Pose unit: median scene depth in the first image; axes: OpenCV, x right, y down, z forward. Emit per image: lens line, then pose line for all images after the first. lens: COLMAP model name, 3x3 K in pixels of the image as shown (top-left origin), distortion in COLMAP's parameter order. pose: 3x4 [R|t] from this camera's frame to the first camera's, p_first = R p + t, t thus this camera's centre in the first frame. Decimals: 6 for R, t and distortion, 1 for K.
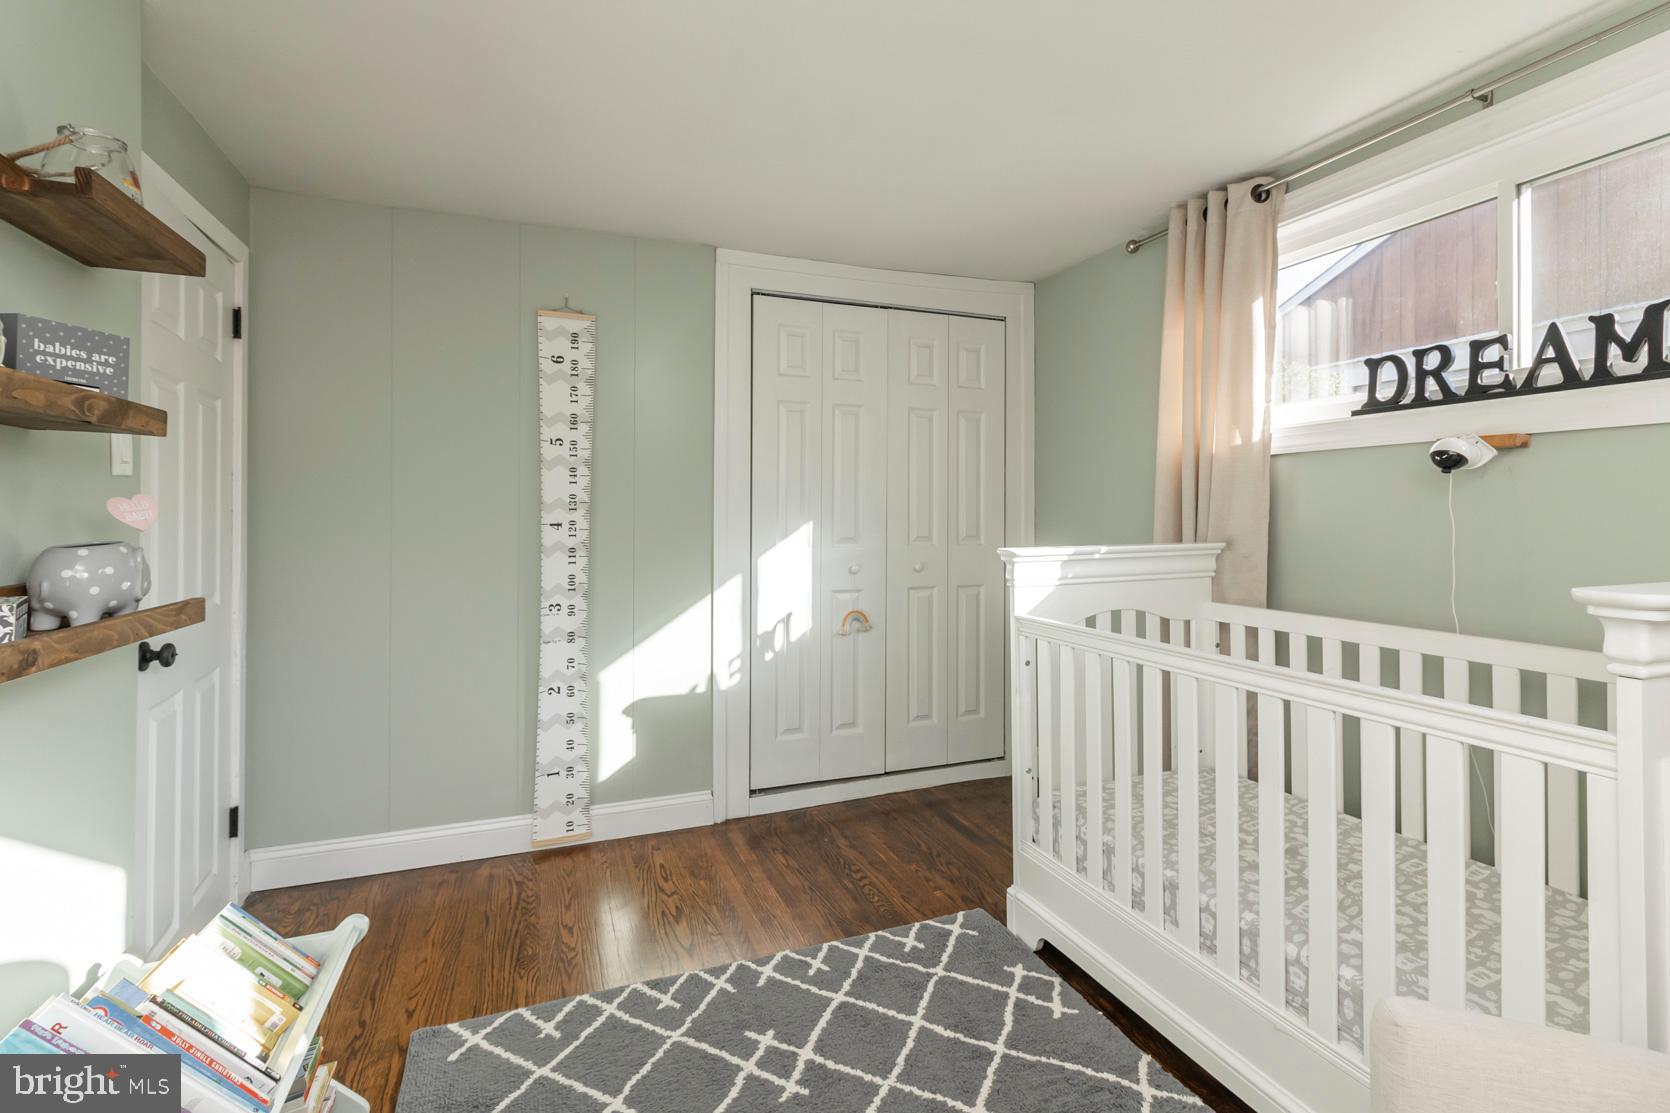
lens RADIAL K [[772.5, 0, 846.5], [0, 772.5, 505.4], [0, 0, 1]] dist [0.001091, -0.001206]
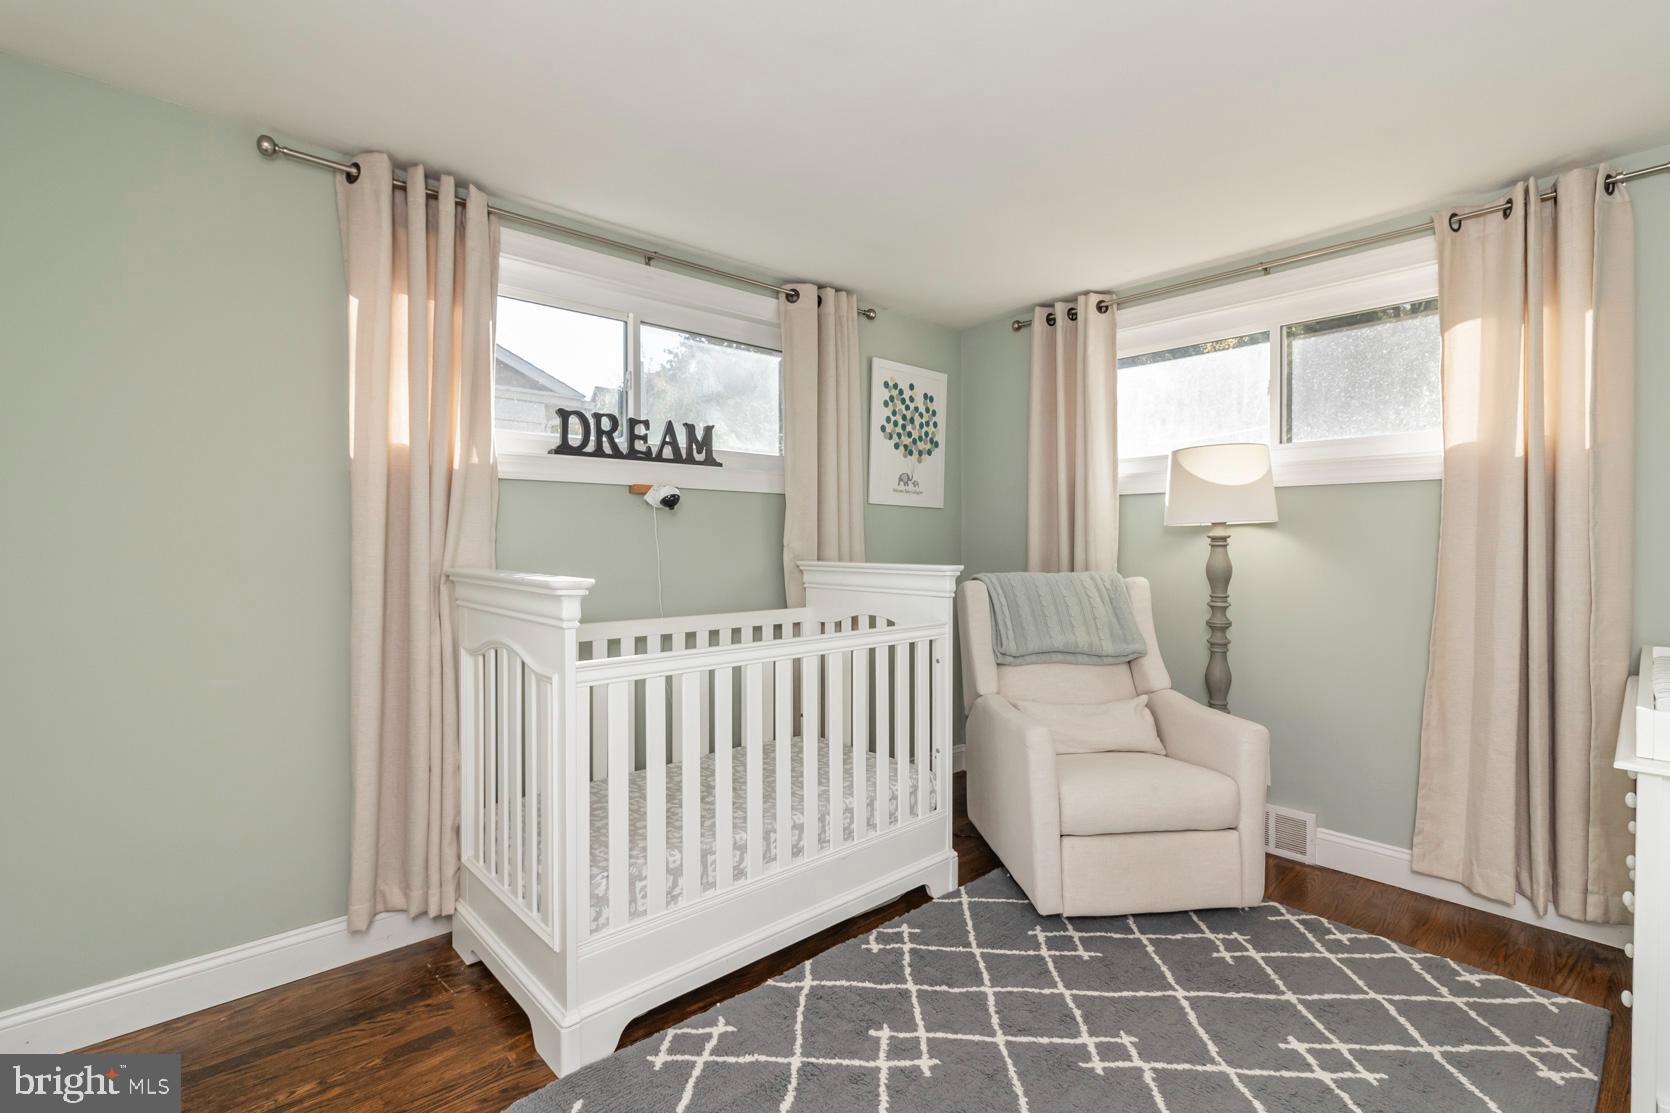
lens RADIAL K [[772.5, 0, 836.6], [0, 772.5, 555.5], [0, 0, 1]] dist [0.001091, -0.001206]
pose [[-0.360893, 0.003095, 0.932602, -0.675220], [0.000397, 0.999995, -0.003165, 0.048656], [-0.932607, -0.000772, -0.360893, 1.172816]]
